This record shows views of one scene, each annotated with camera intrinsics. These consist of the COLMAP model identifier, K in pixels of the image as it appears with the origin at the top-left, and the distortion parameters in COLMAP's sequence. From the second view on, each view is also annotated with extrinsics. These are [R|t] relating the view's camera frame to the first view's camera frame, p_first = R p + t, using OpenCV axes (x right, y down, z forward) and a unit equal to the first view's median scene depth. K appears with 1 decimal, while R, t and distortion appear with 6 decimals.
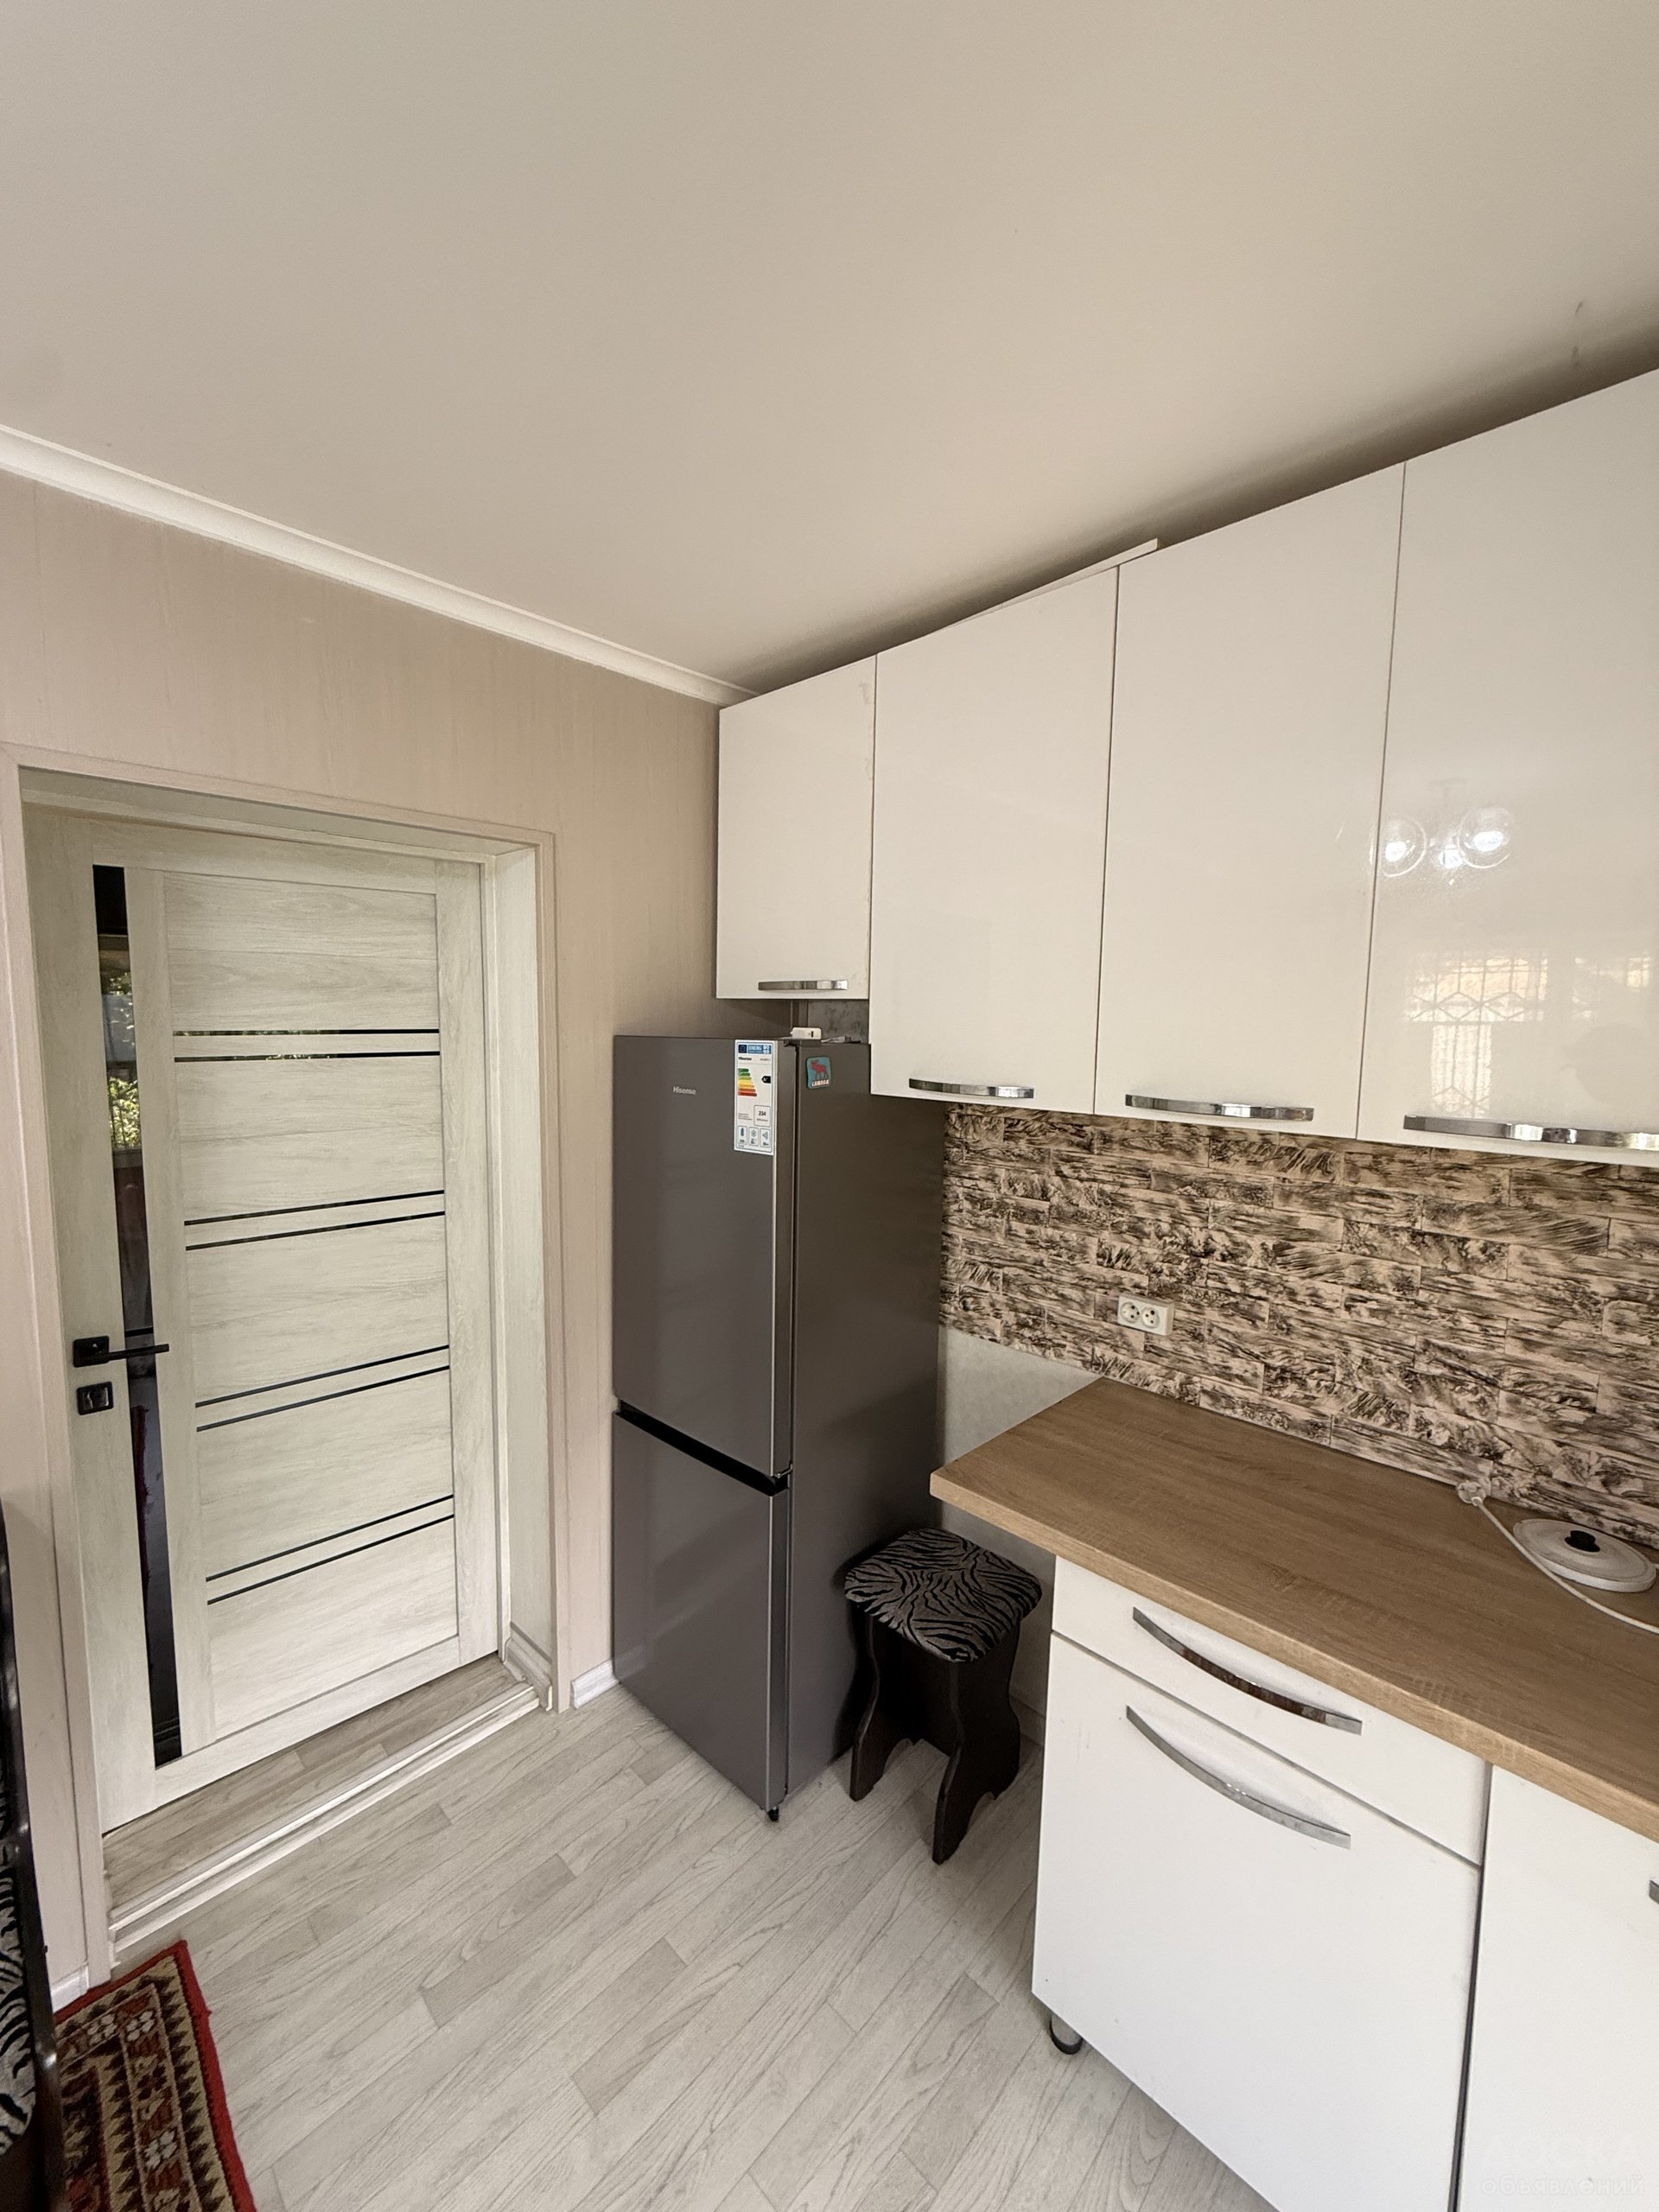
lens RADIAL K [[895.5, 0, 826.9], [0, 895.5, 1101.1], [0, 0, 1]] dist [-0.000069, 0.000675]
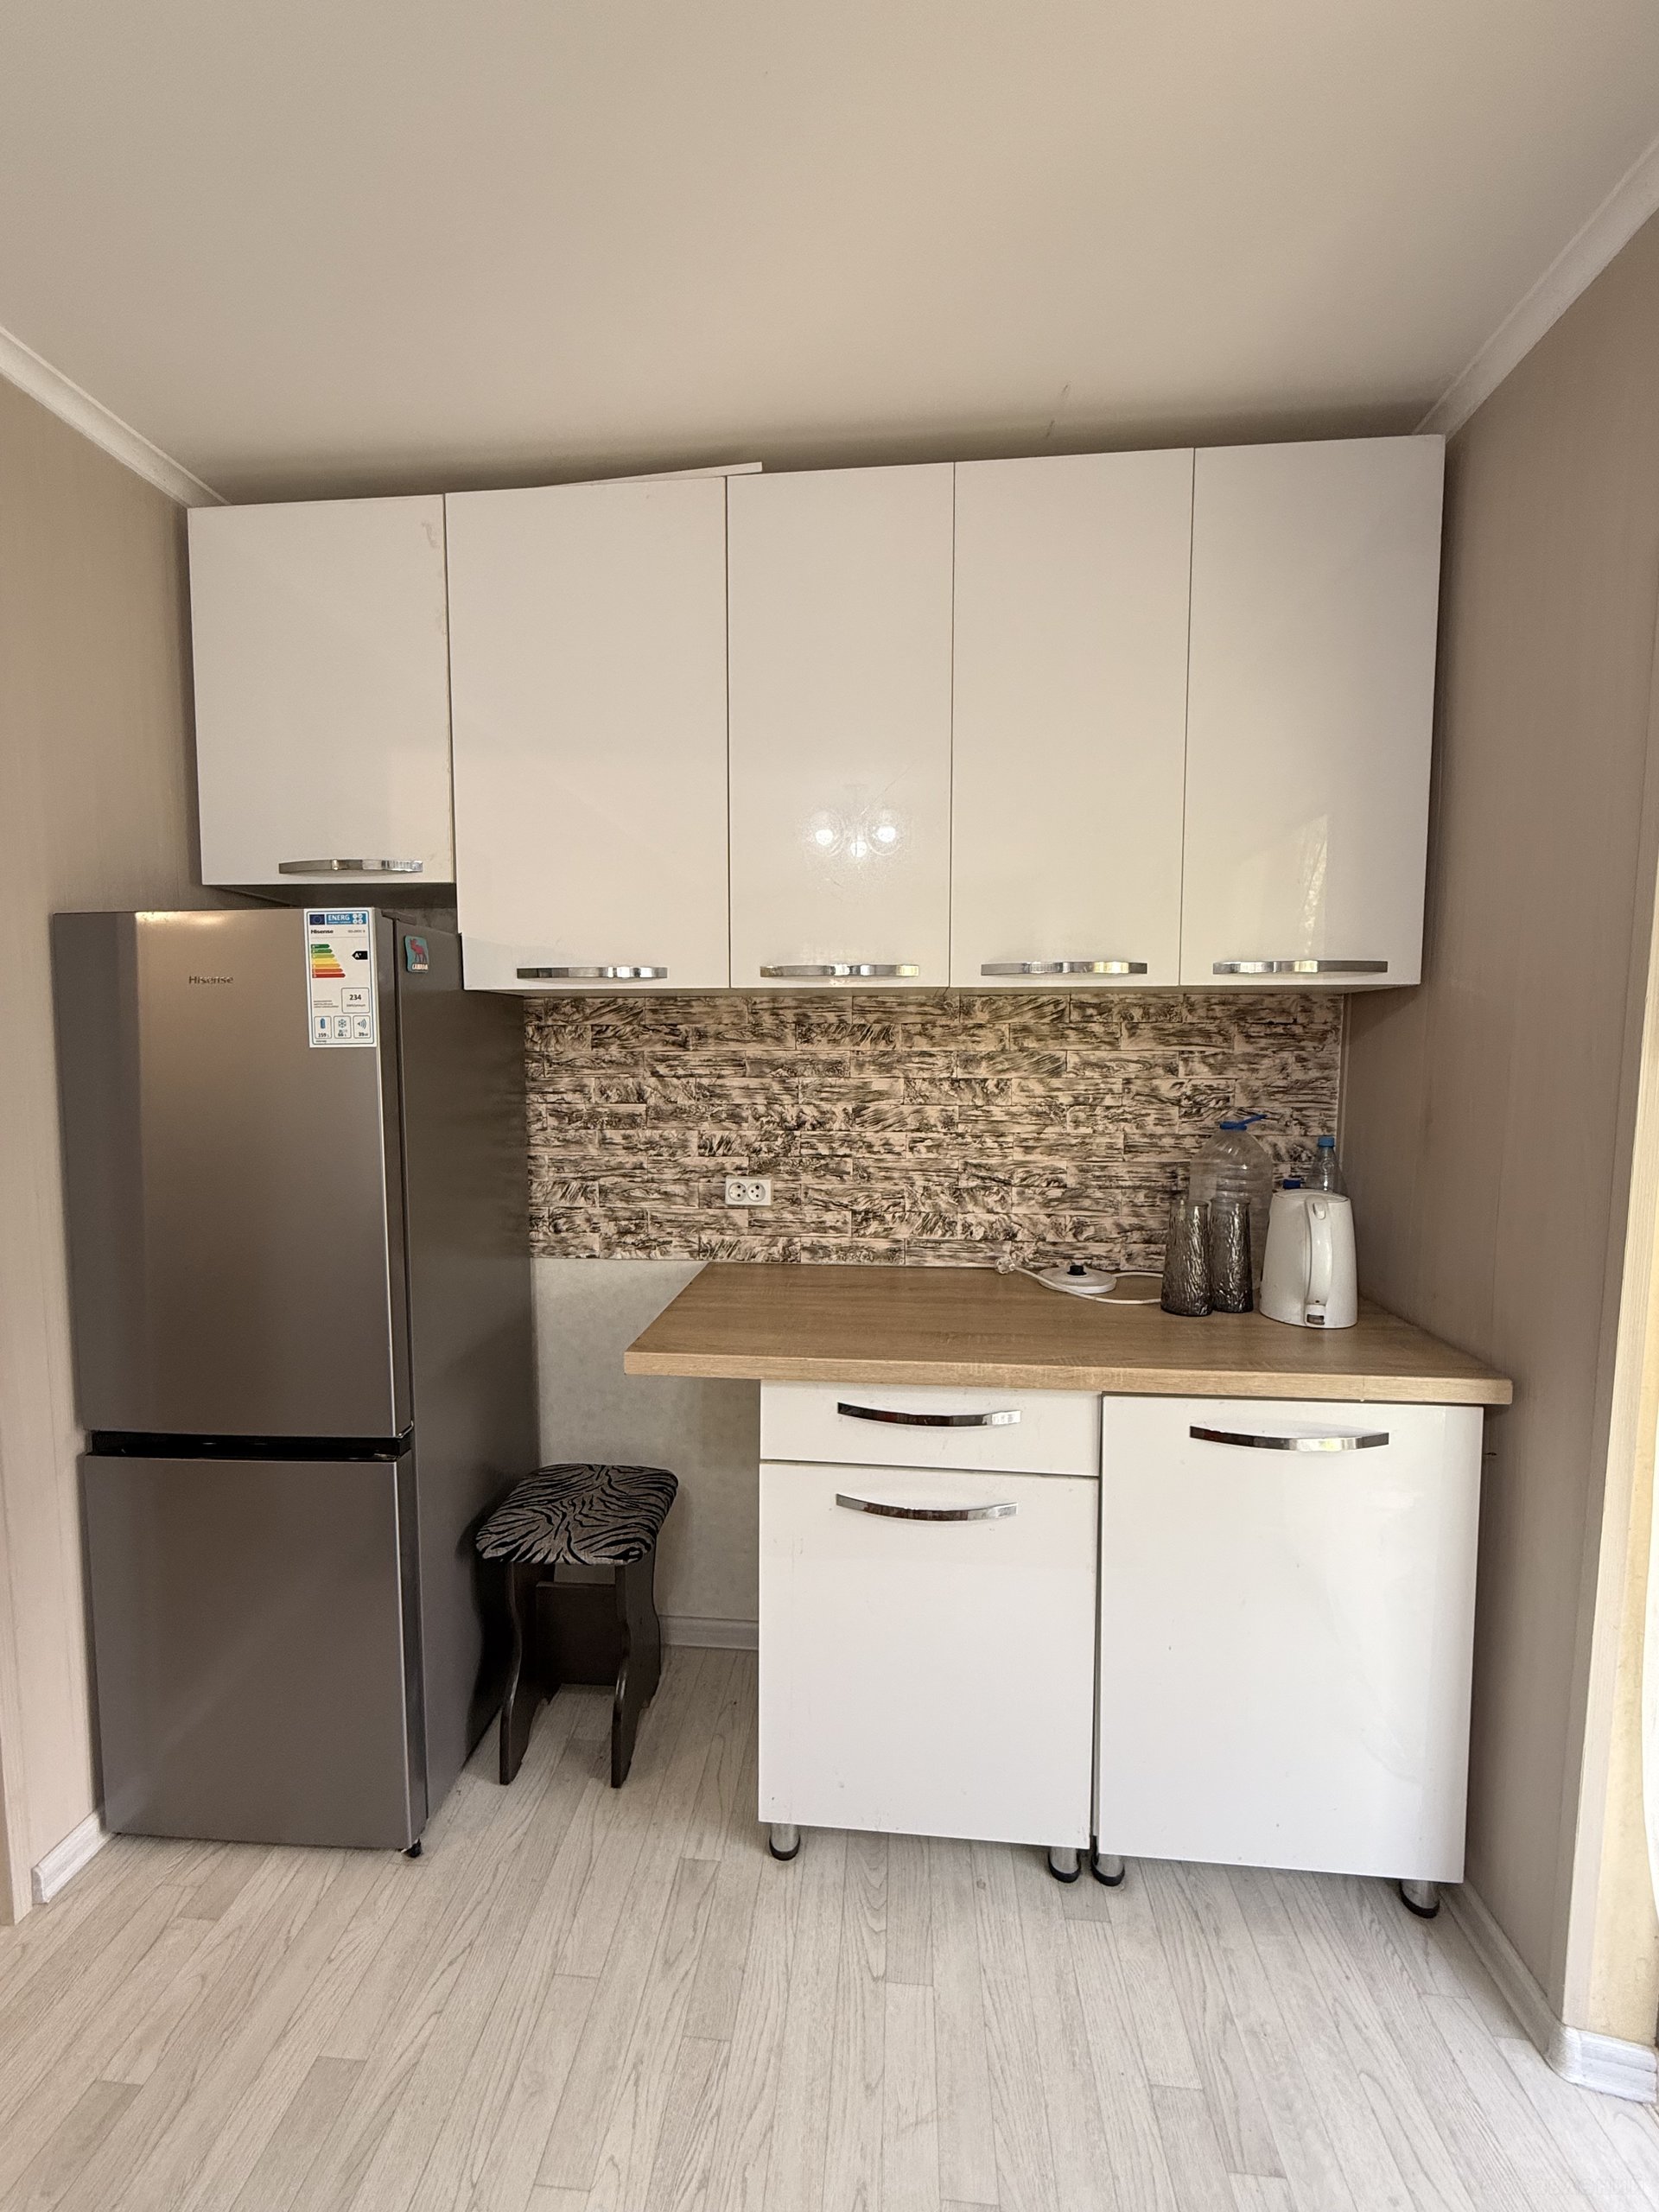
lens RADIAL K [[895.5, 0, 827.1], [0, 895.5, 1109.6], [0, 0, 1]] dist [-0.000069, 0.000675]
pose [[0.774500, -0.060552, 0.629669, -0.256906], [0.072818, 0.997325, 0.006341, 0.141063], [-0.628369, 0.040940, 0.776837, 0.090438]]
